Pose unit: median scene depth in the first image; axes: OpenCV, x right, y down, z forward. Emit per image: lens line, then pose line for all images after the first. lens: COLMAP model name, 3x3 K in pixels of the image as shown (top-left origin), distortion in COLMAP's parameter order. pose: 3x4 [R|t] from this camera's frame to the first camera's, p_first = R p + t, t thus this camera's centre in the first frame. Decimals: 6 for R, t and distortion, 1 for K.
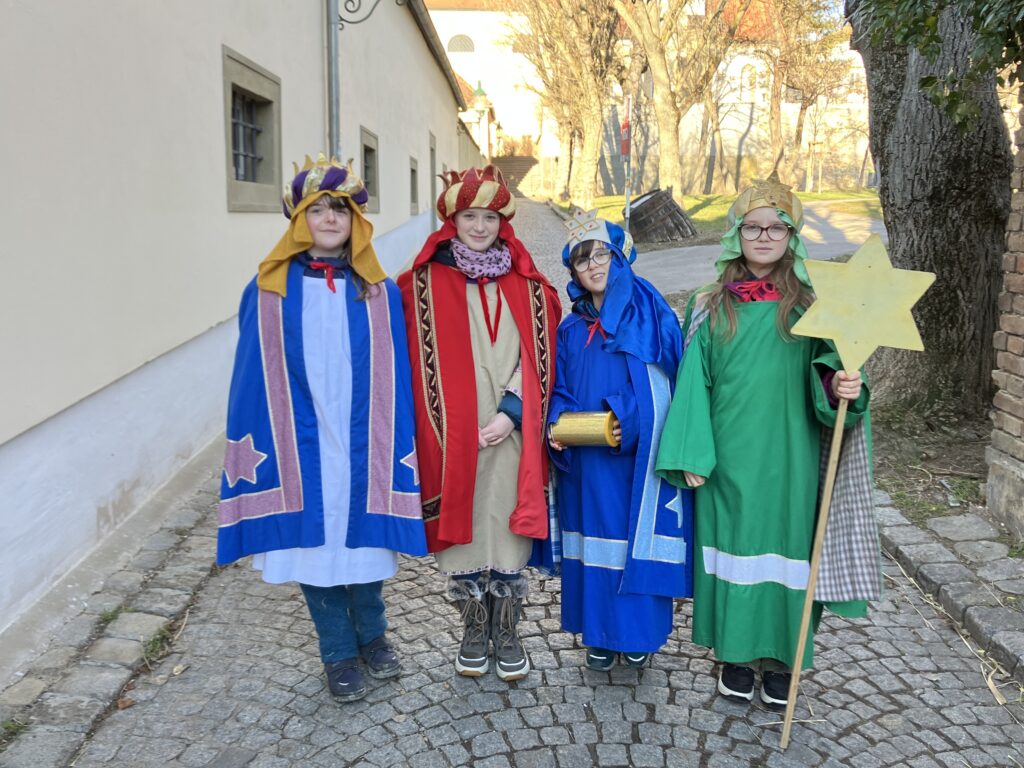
lens RADIAL K [[947.2, 0, 514.2], [0, 947.2, 385.1], [0, 0, 1]] dist [0.005796, 0.000000]
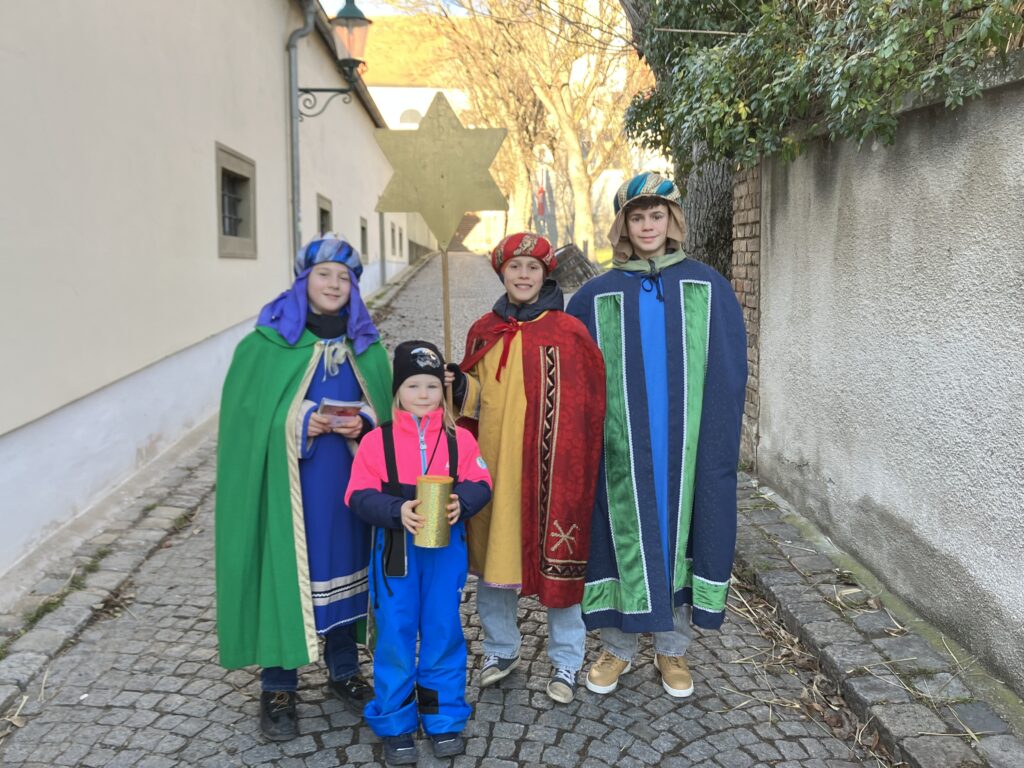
lens RADIAL K [[903.4, 0, 510.2], [0, 903.4, 382.0], [0, 0, 1]] dist [0.010957, -0.009494]
pose [[0.999023, -0.010737, 0.042870, 0.070917], [0.013033, 0.998474, -0.053659, 0.079518], [-0.042229, 0.054166, 0.997639, -0.347413]]
